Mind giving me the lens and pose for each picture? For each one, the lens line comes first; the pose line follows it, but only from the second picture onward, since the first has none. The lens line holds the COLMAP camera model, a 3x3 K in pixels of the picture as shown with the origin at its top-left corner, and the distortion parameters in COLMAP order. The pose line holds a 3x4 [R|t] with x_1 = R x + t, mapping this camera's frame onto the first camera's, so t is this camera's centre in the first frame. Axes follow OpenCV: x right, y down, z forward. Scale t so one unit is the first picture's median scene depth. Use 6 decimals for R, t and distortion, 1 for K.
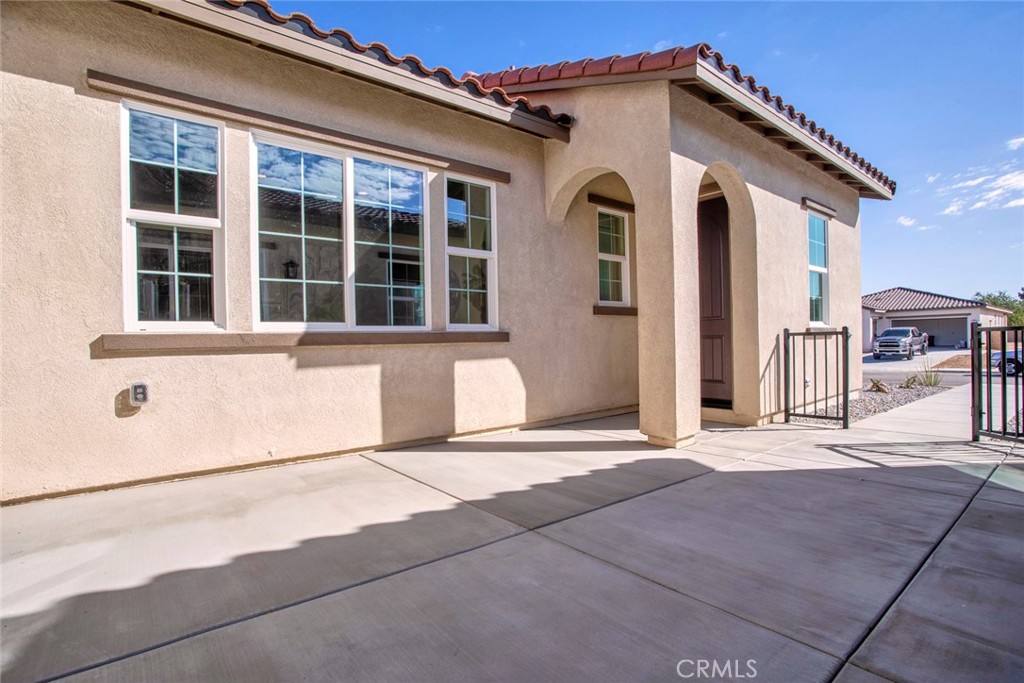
lens RADIAL K [[506.1, 0, 512.7], [0, 506.1, 344.1], [0, 0, 1]] dist [0.004503, -0.001664]
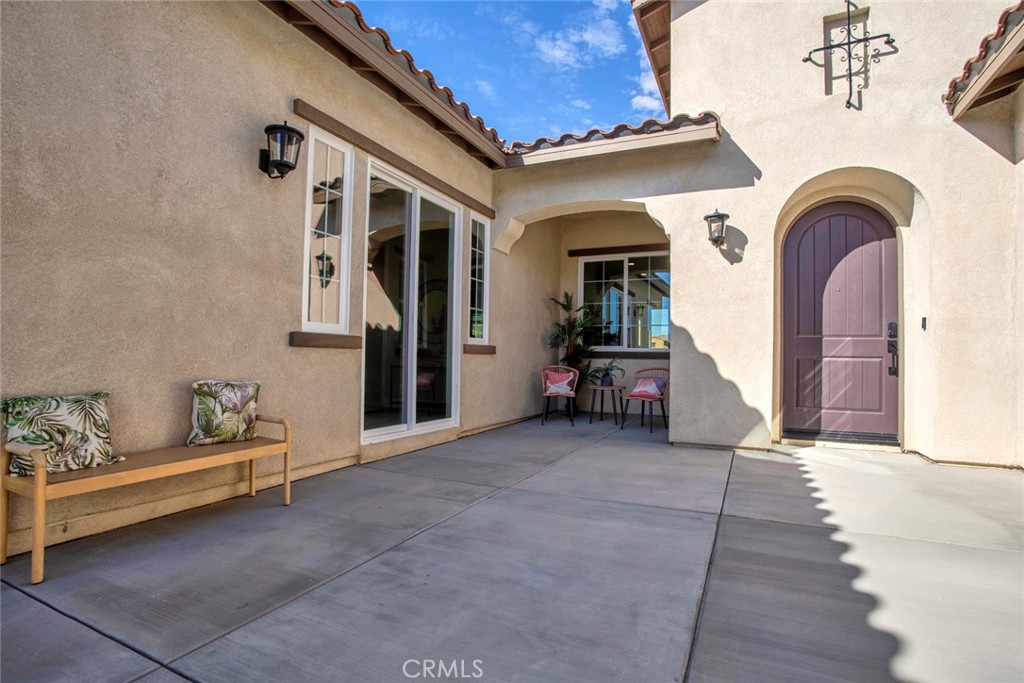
lens RADIAL K [[506.1, 0, 512.3], [0, 506.1, 344.4], [0, 0, 1]] dist [0.004503, -0.001664]
pose [[-0.911738, -0.009736, -0.410656, 0.910359], [-0.000163, 0.999728, -0.023339, 0.008051], [0.410772, -0.021212, -0.911491, 1.798577]]
